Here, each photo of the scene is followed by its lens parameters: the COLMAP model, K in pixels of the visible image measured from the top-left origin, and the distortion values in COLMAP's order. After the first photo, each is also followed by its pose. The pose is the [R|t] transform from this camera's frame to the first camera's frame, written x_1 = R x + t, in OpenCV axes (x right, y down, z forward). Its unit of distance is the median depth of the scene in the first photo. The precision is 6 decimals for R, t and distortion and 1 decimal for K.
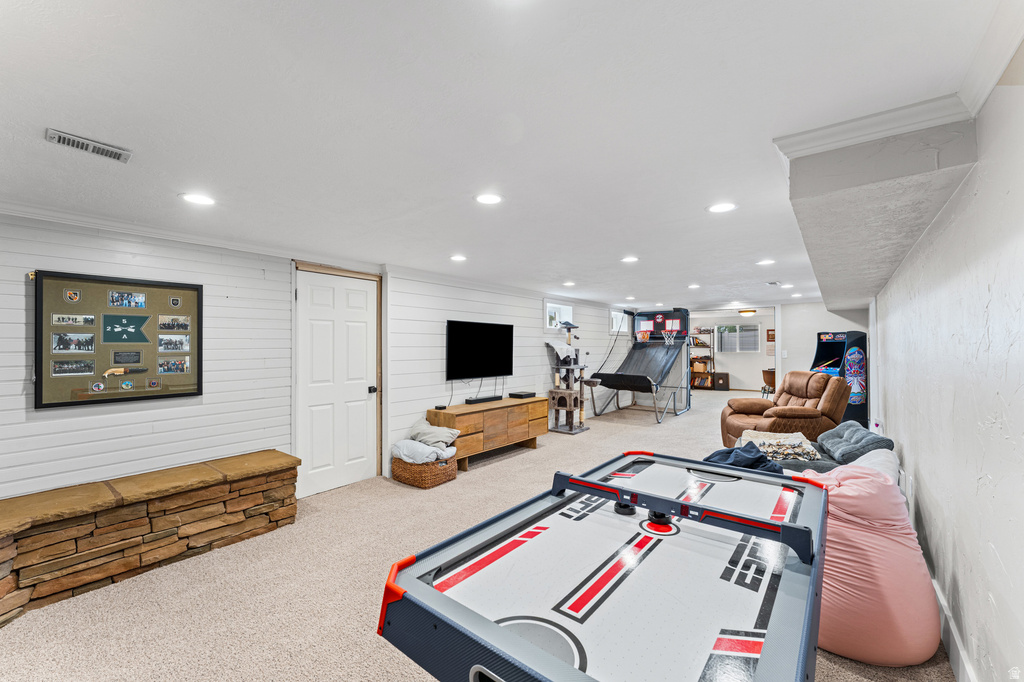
lens RADIAL K [[408.3, 0, 510.5], [0, 408.3, 340.3], [0, 0, 1]] dist [-0.000202, -0.000078]
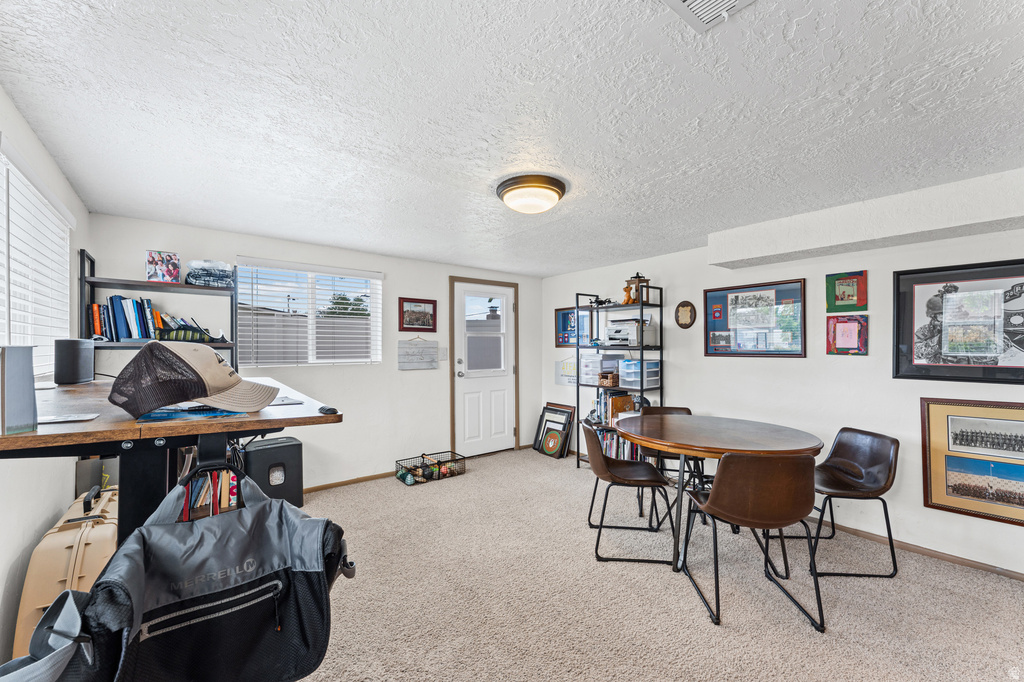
lens RADIAL K [[408.3, 0, 512.1], [0, 408.3, 343.9], [0, 0, 1]] dist [-0.000202, -0.000078]
pose [[0.217814, 0.005063, 0.975977, 0.294027], [-0.006708, 0.999971, -0.003691, 0.014701], [-0.975967, -0.005743, 0.217842, 0.805486]]
